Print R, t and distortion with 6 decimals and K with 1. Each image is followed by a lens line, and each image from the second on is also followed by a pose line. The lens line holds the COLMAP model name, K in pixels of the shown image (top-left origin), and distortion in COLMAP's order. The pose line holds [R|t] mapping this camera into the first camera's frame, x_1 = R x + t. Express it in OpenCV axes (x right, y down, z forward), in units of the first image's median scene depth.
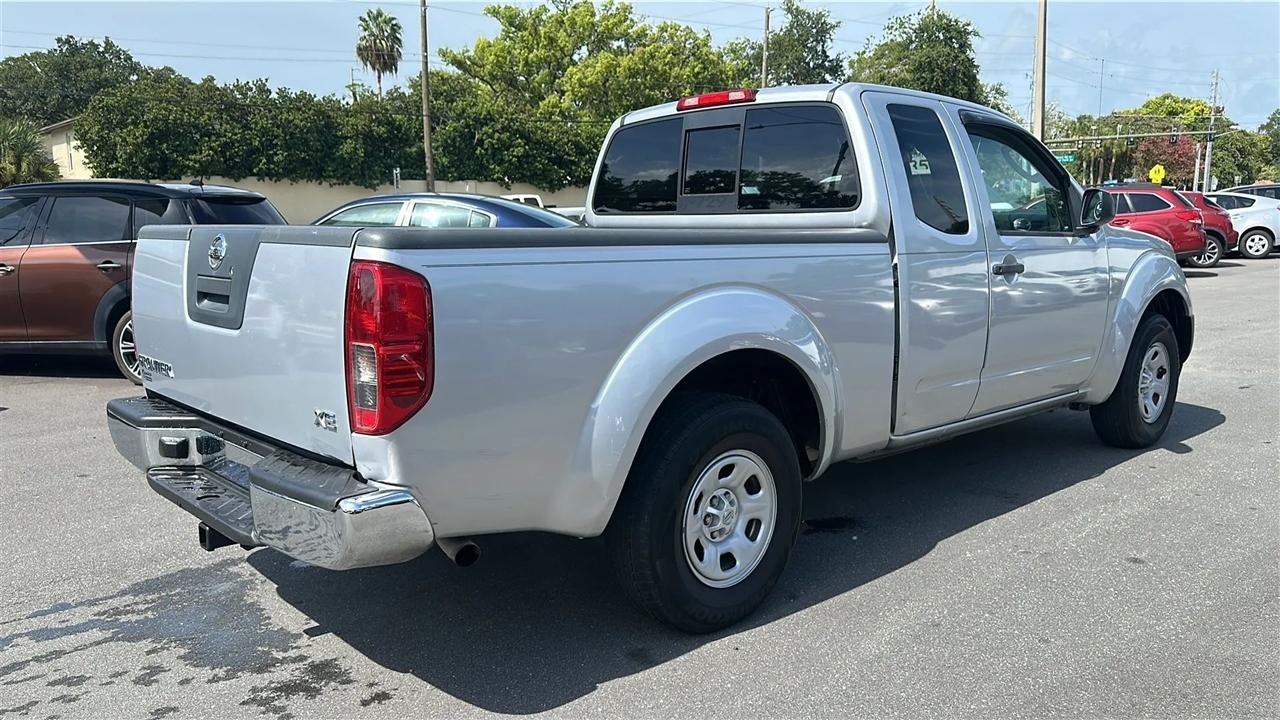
lens RADIAL K [[977.9, 0, 640.0], [0, 977.9, 360.0], [0, 0, 1]] dist [0.098141, -0.131457]
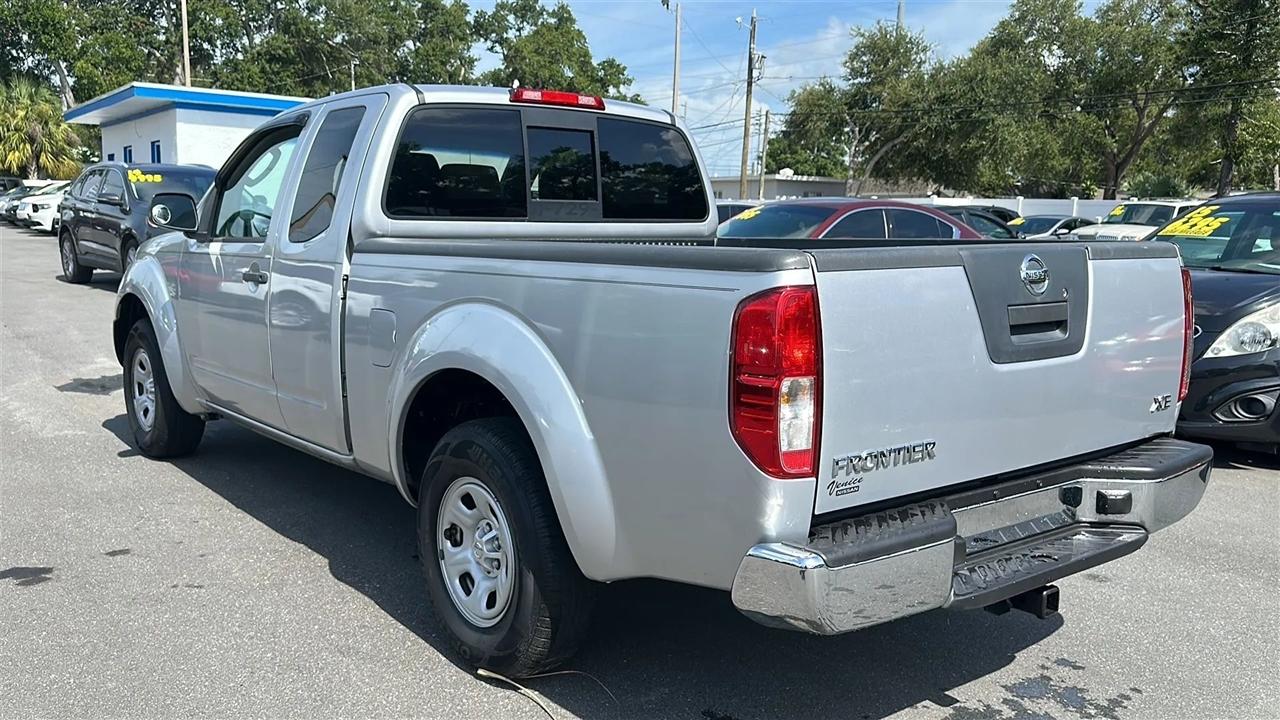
lens RADIAL K [[1069.6, 0, 640.0], [0, 1069.6, 360.0], [0, 0, 1]] dist [0.112832, -0.199155]
pose [[0.065546, -0.124892, 0.990003, -1.207109], [0.130827, 0.984648, 0.115555, -0.163701], [-0.989236, 0.121945, 0.080879, 1.103076]]
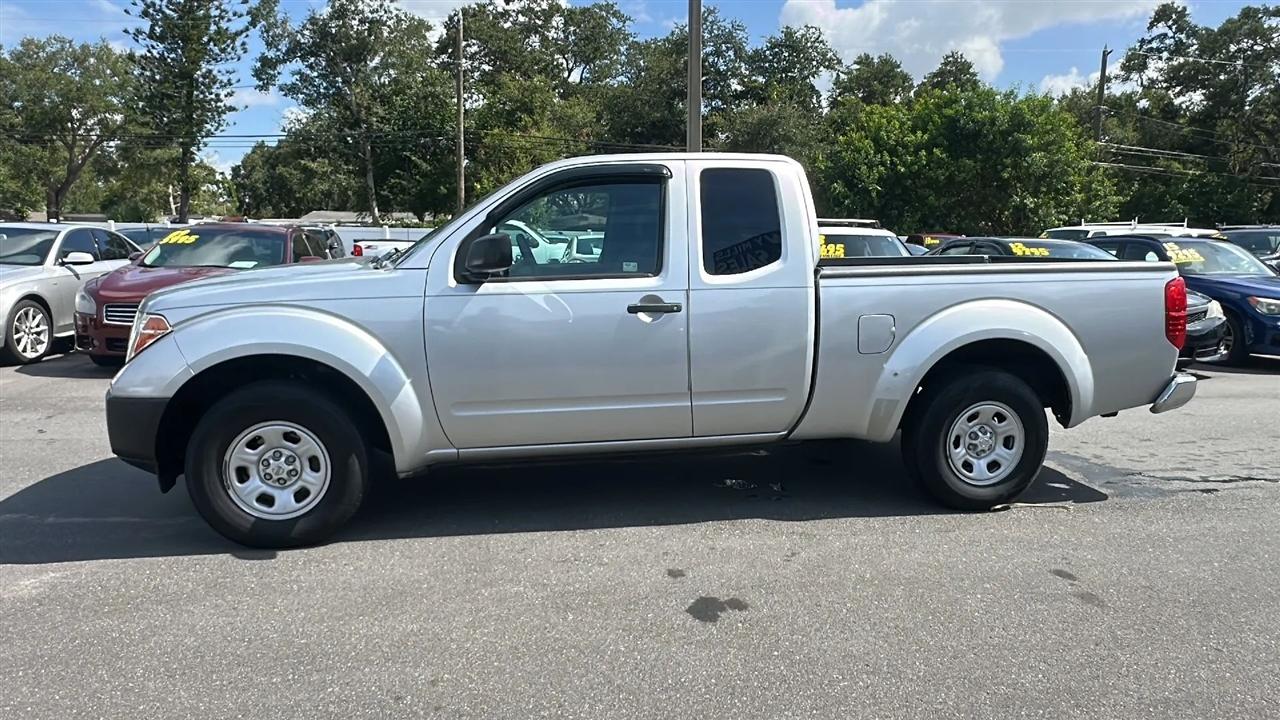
lens RADIAL K [[827.0, 0, 637.5], [0, 827.0, 352.8], [0, 0, 1]] dist [-0.008414, -0.002565]
pose [[-0.848178, -0.067618, 0.525377, -0.502080], [0.078423, 0.964860, 0.250788, -0.402164], [-0.523873, 0.253914, -0.813071, 2.625618]]
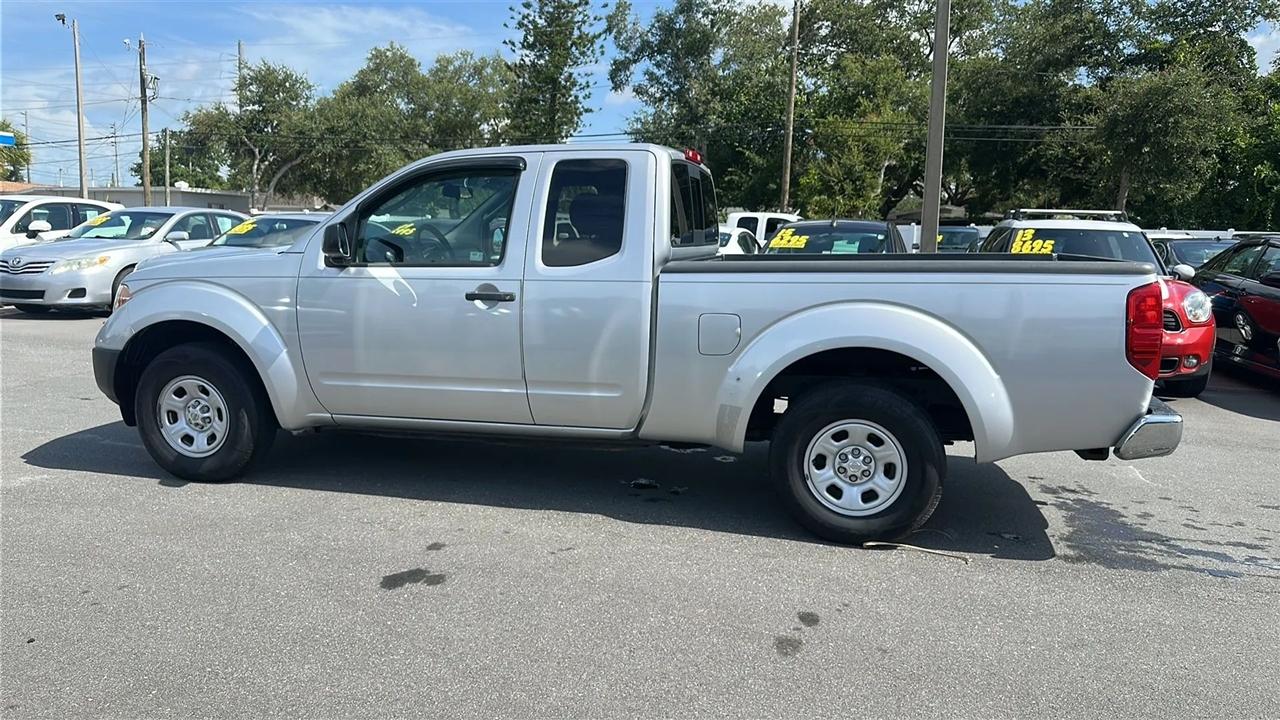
lens RADIAL K [[863.4, 0, 640.0], [0, 863.4, 360.0], [0, 0, 1]] dist [0.088095, -0.118686]
pose [[-0.553876, -0.120155, 0.823884, -1.078055], [0.112134, 0.969751, 0.216814, -0.330126], [-0.825014, 0.212473, -0.523648, 2.160038]]
